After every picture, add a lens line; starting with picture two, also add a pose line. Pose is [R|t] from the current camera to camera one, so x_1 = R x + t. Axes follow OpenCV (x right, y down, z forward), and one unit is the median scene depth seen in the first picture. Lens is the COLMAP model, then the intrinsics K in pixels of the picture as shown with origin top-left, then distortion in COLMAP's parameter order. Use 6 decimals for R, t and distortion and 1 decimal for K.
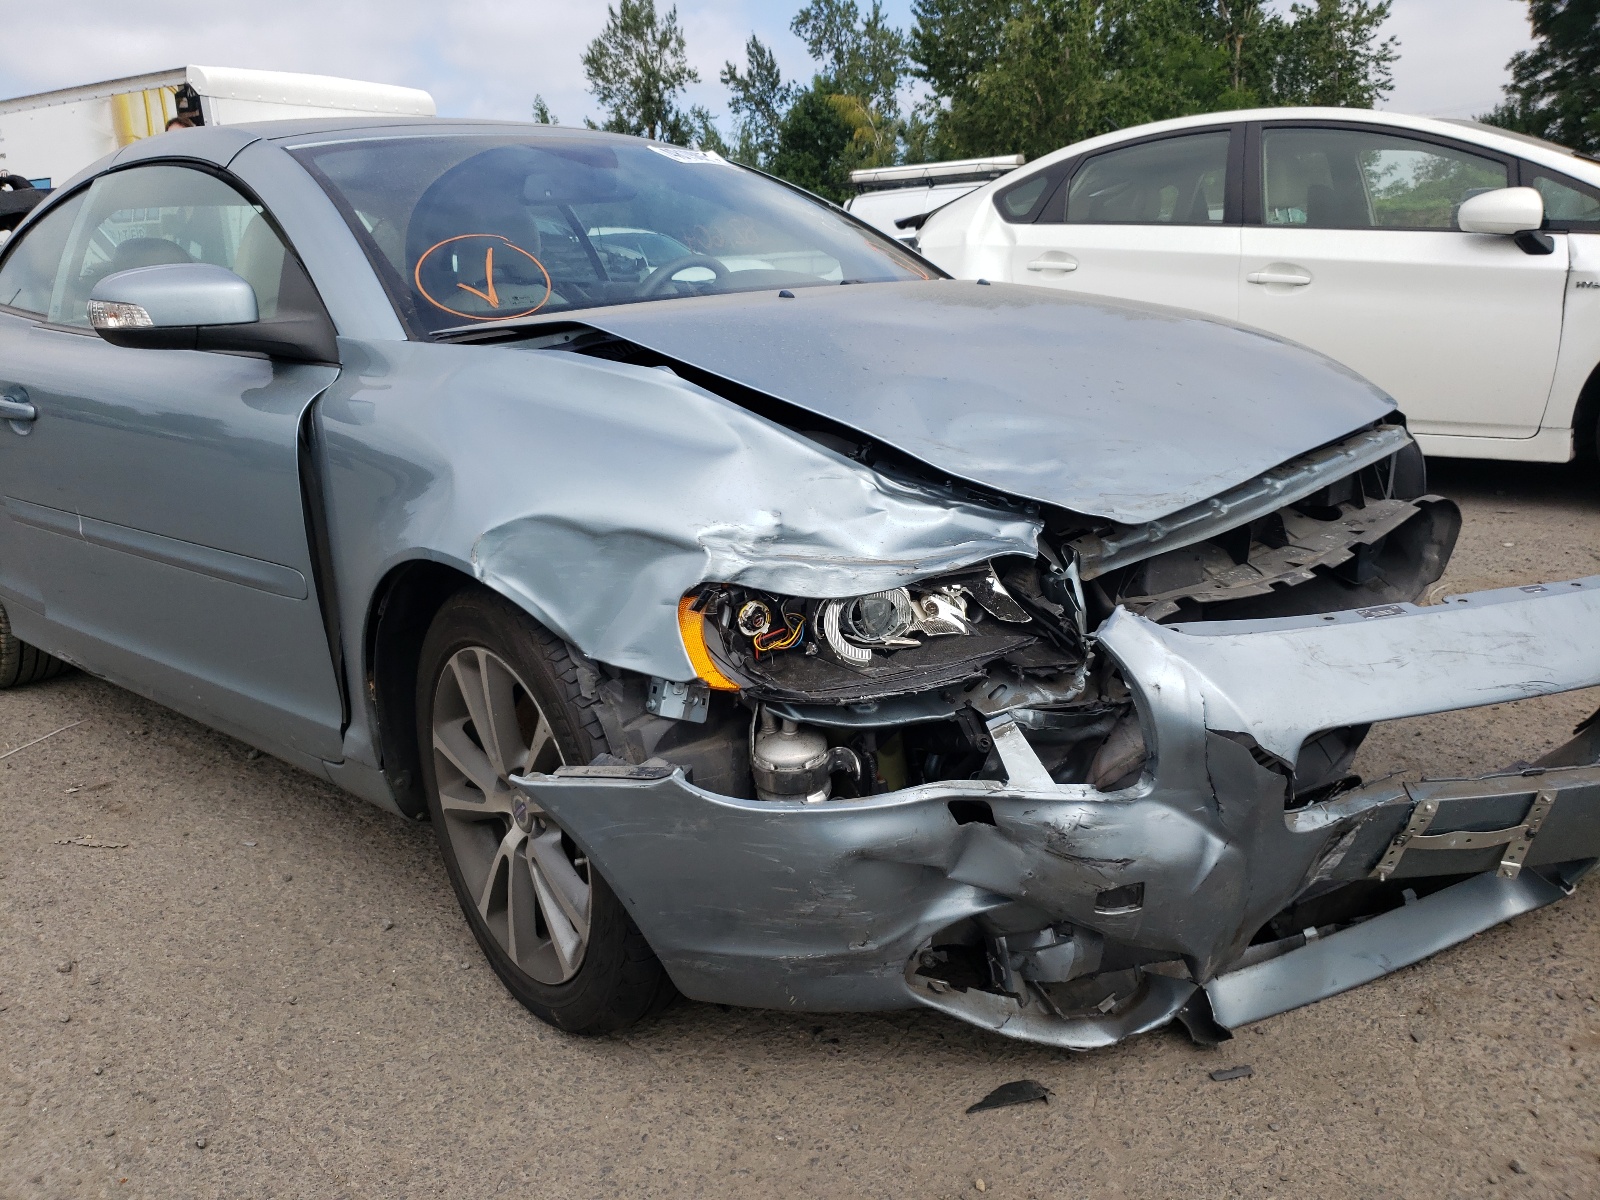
lens RADIAL K [[1223.4, 0, 800.0], [0, 1223.4, 600.0], [0, 0, 1]] dist [0.002020, -0.002688]
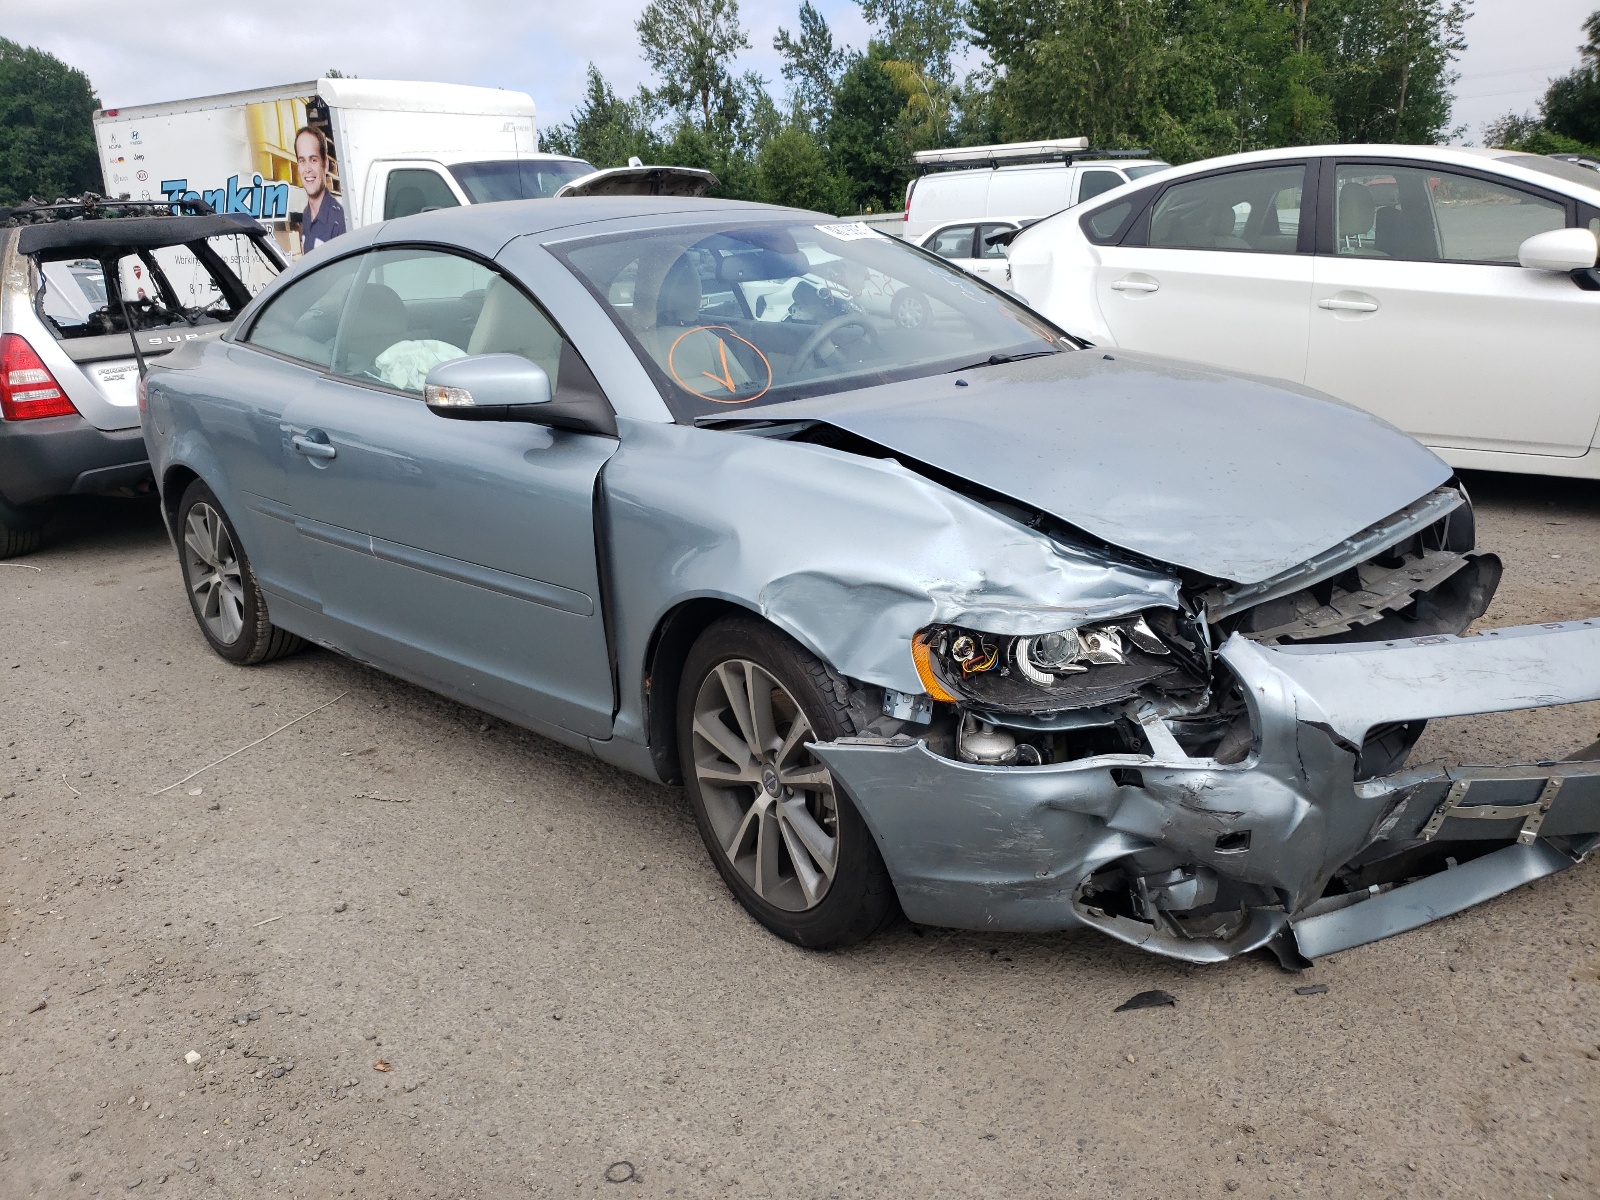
lens RADIAL K [[1185.2, 0, 800.0], [0, 1185.2, 600.0], [0, 0, 1]] dist [-0.006957, 0.015935]
pose [[0.998641, 0.014222, -0.050131, -0.151260], [-0.013017, 0.999621, 0.024270, -0.067146], [0.050457, -0.023584, 0.998448, -0.321544]]
